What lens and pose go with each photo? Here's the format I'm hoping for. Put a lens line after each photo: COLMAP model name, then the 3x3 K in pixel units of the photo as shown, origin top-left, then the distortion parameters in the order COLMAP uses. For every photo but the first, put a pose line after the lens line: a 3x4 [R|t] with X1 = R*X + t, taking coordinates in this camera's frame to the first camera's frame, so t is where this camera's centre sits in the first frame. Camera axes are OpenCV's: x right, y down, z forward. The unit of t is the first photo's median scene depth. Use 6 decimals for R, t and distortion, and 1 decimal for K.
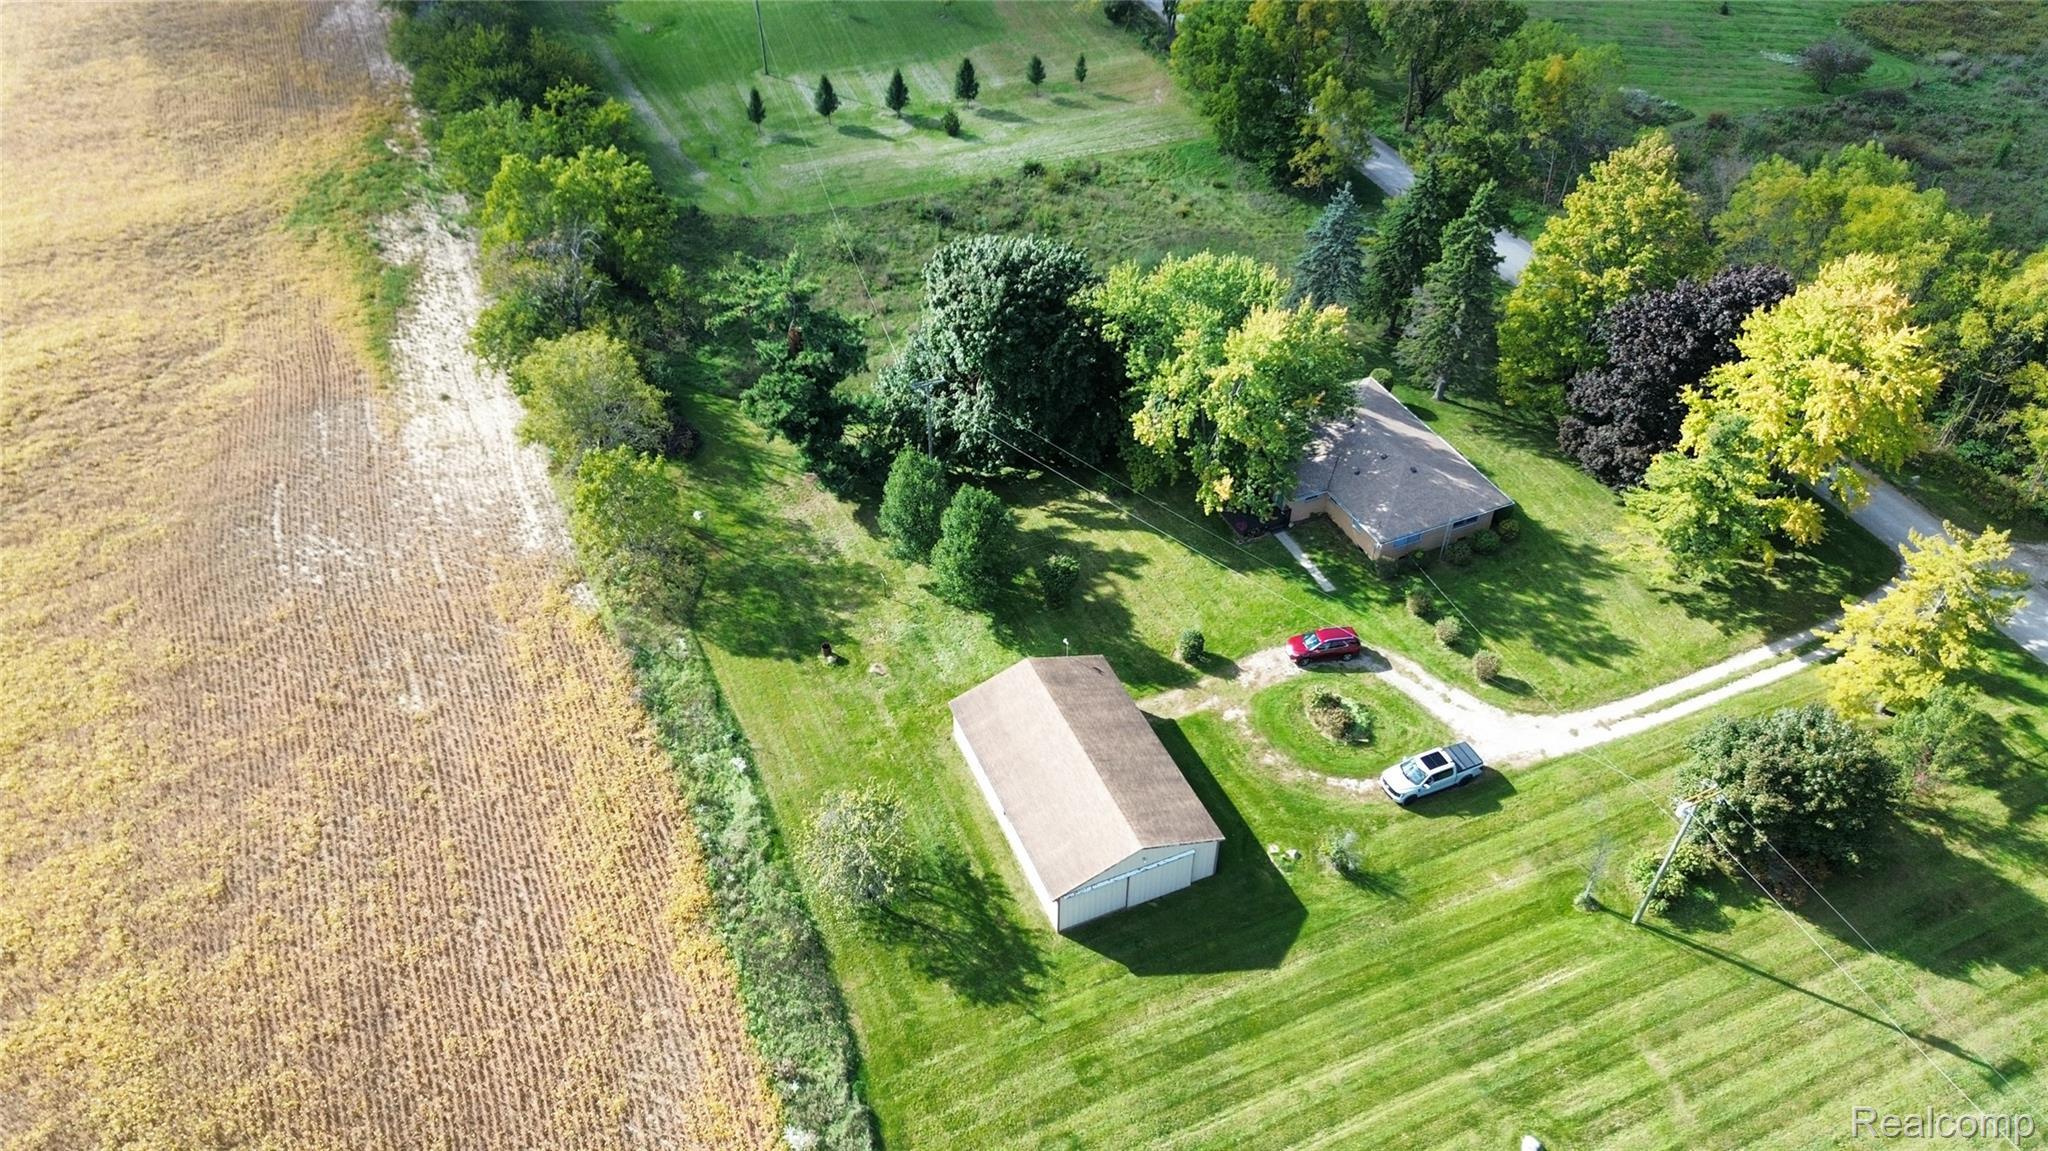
lens RADIAL K [[1455.3, 0, 1027.2], [0, 1455.3, 569.8], [0, 0, 1]] dist [0.079345, -0.078086]
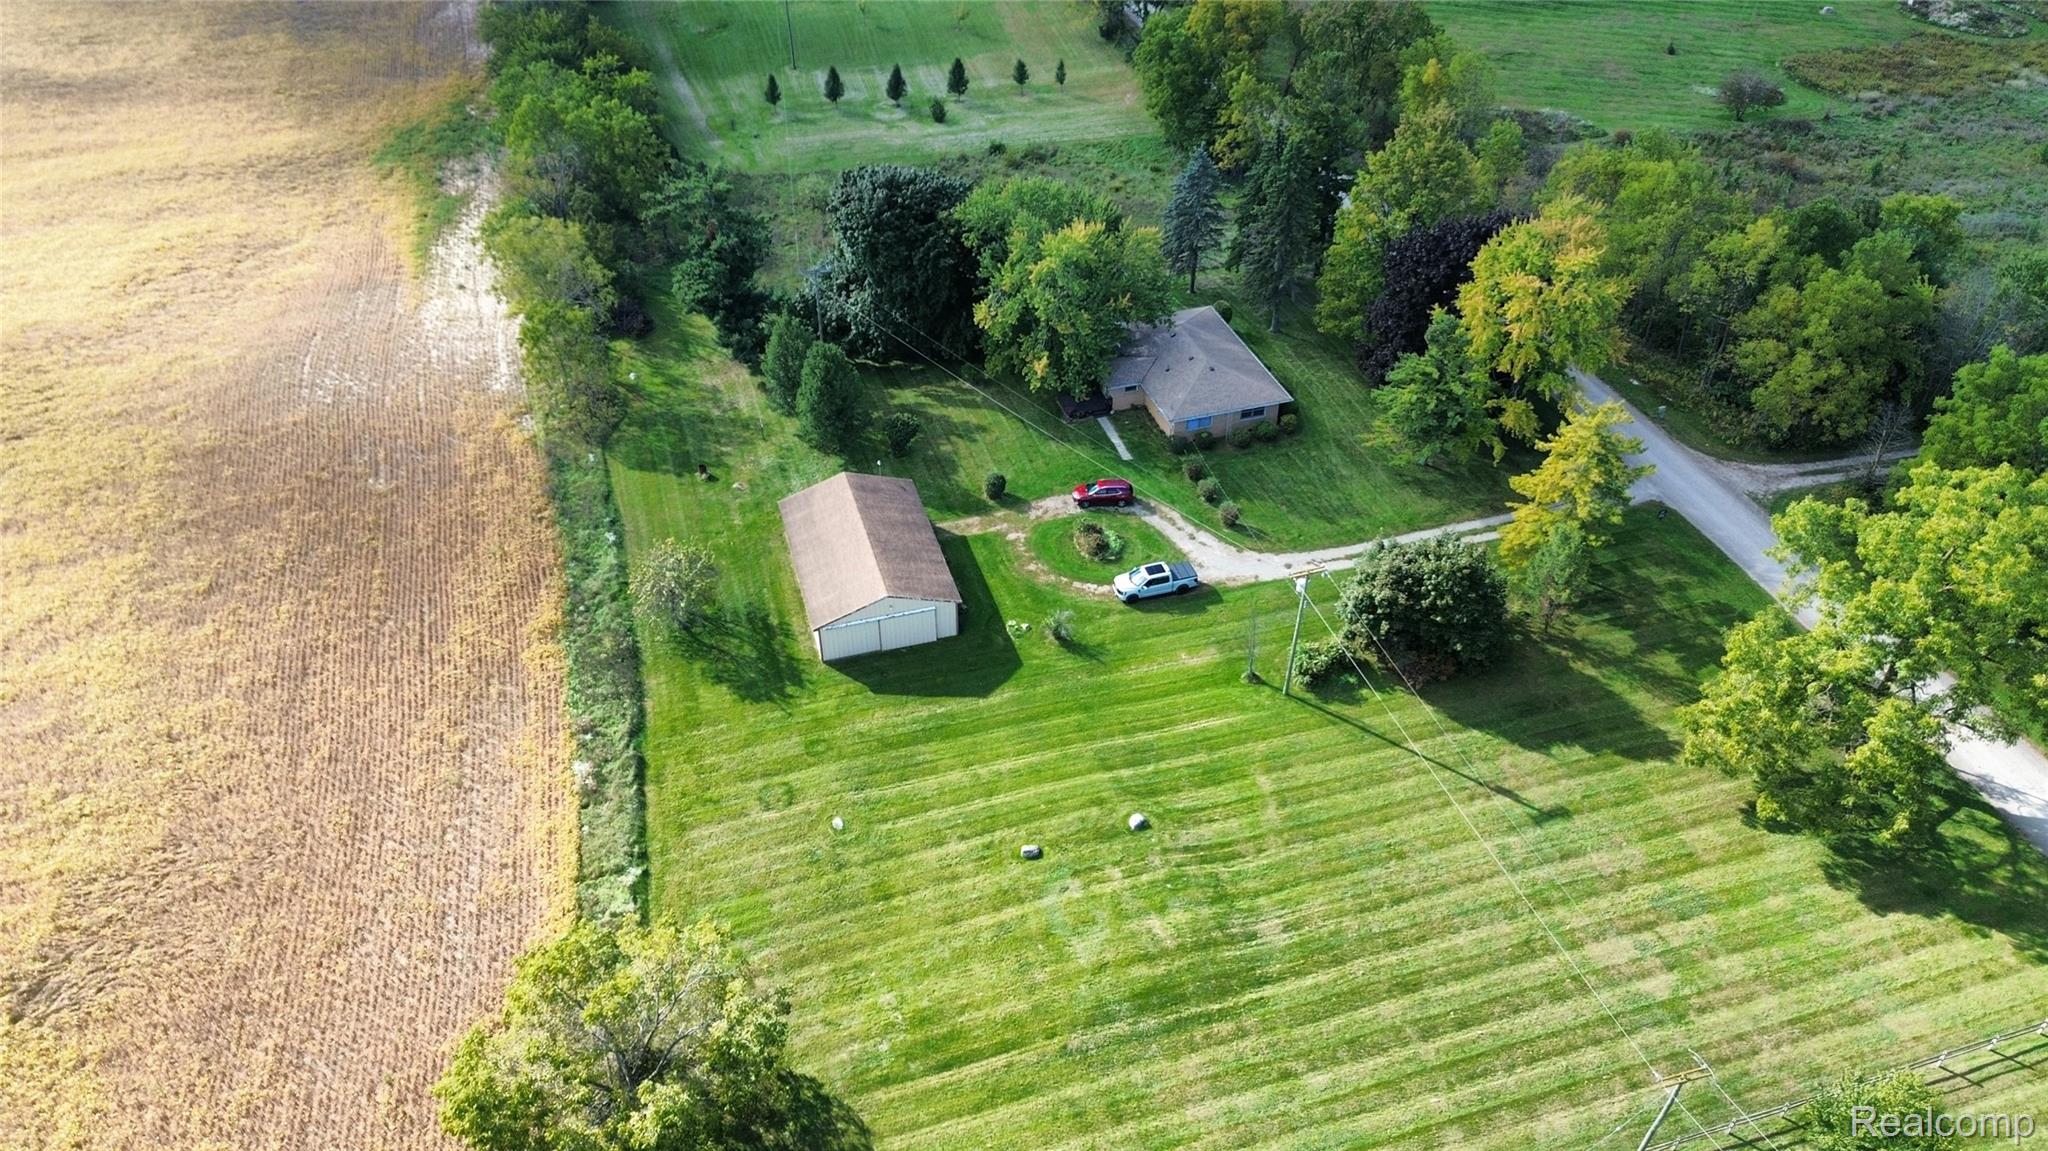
lens RADIAL K [[1455.3, 0, 1027.2], [0, 1455.3, 569.8], [0, 0, 1]] dist [0.079345, -0.078086]
pose [[0.992962, 0.069356, -0.095996, 0.263475], [-0.074243, 0.996070, -0.048306, 0.180825], [0.092269, 0.055093, 0.994209, -0.208610]]
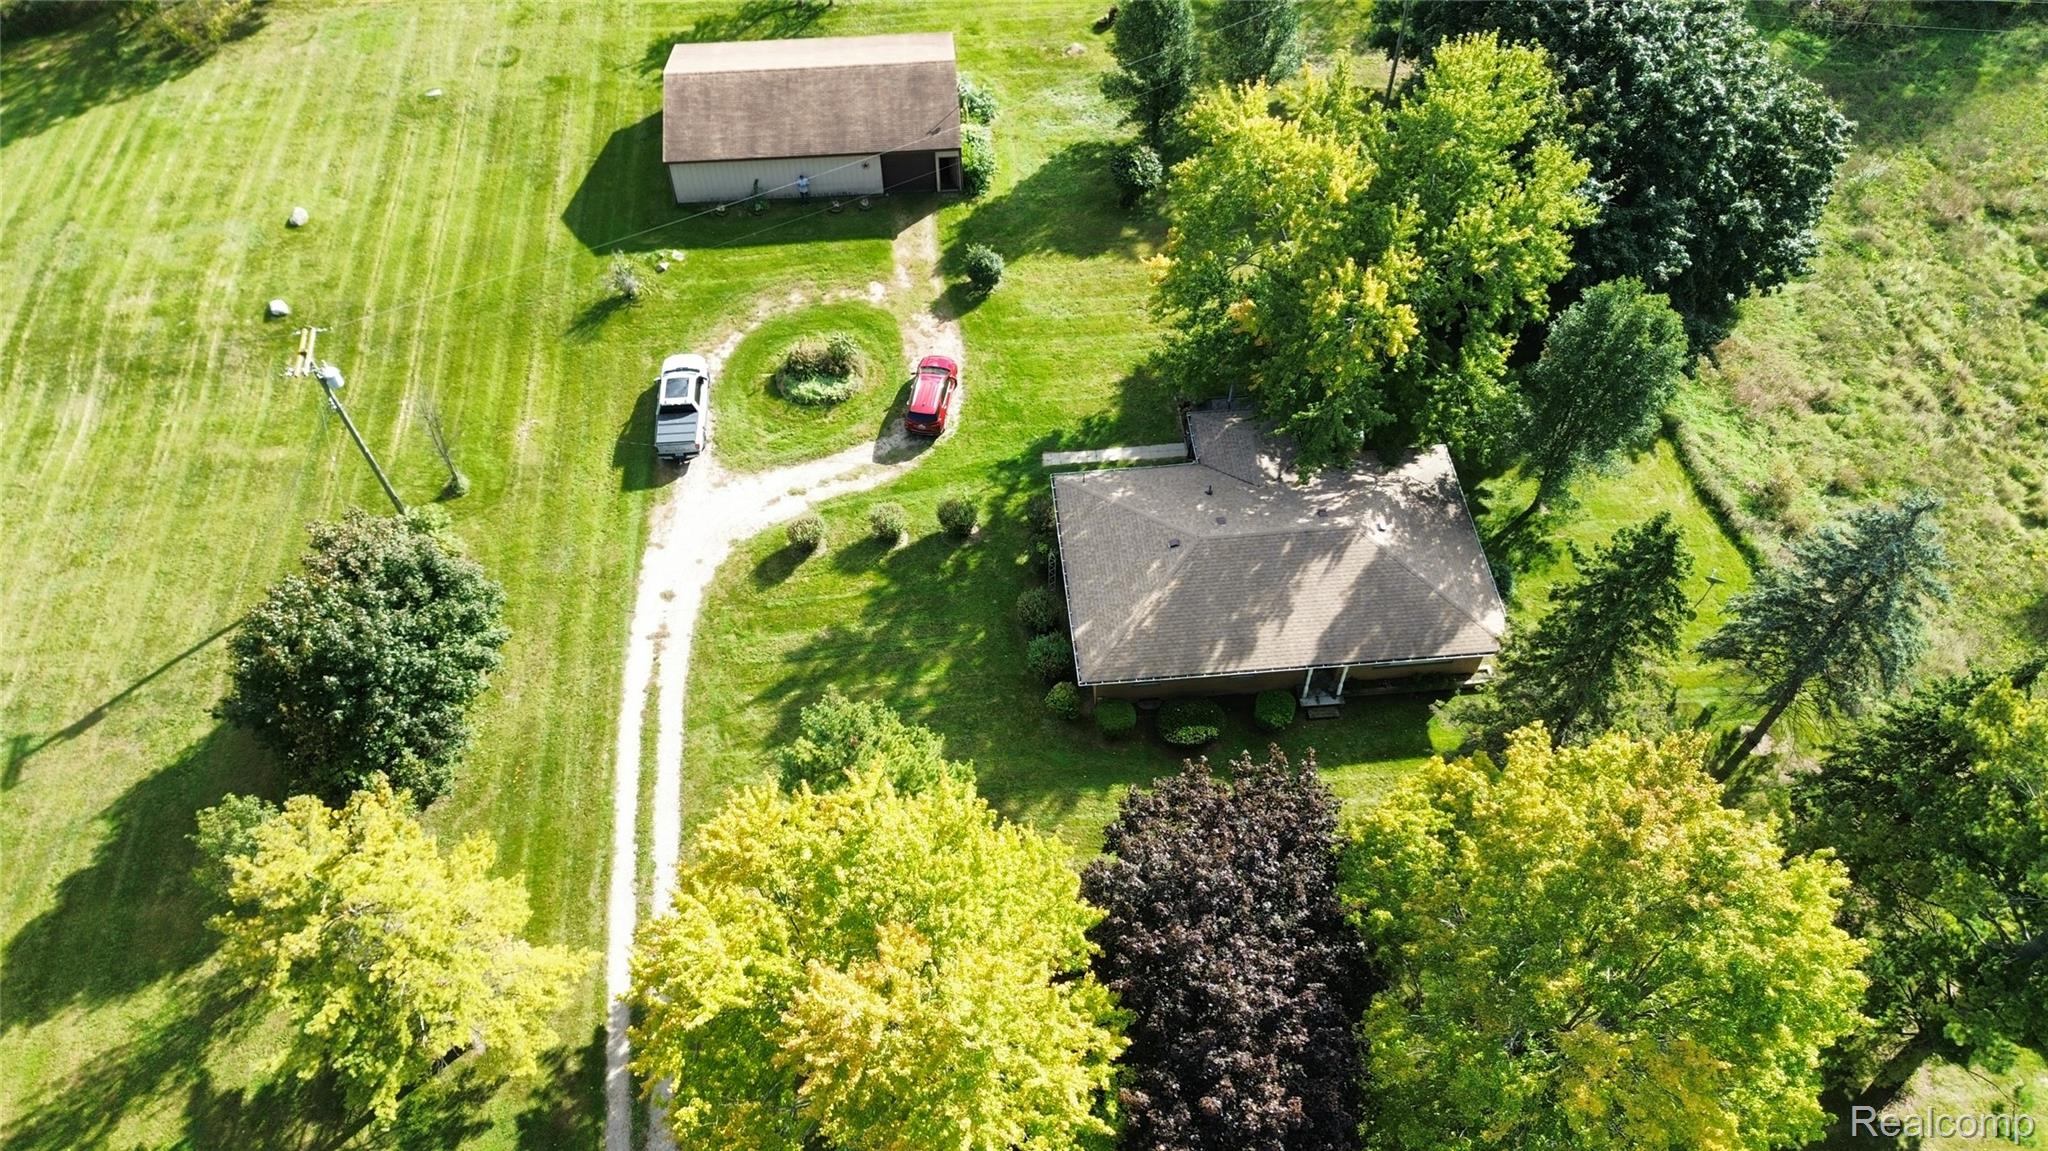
lens RADIAL K [[1458.1, 0, 1024.0], [0, 1458.1, 575.5], [0, 0, 1]] dist [0.056511, -0.044369]
pose [[-0.327489, 0.757091, -0.565299, 0.681043], [-0.613361, 0.284747, 0.736687, -0.497862], [0.718706, 0.587990, 0.371119, 0.824484]]
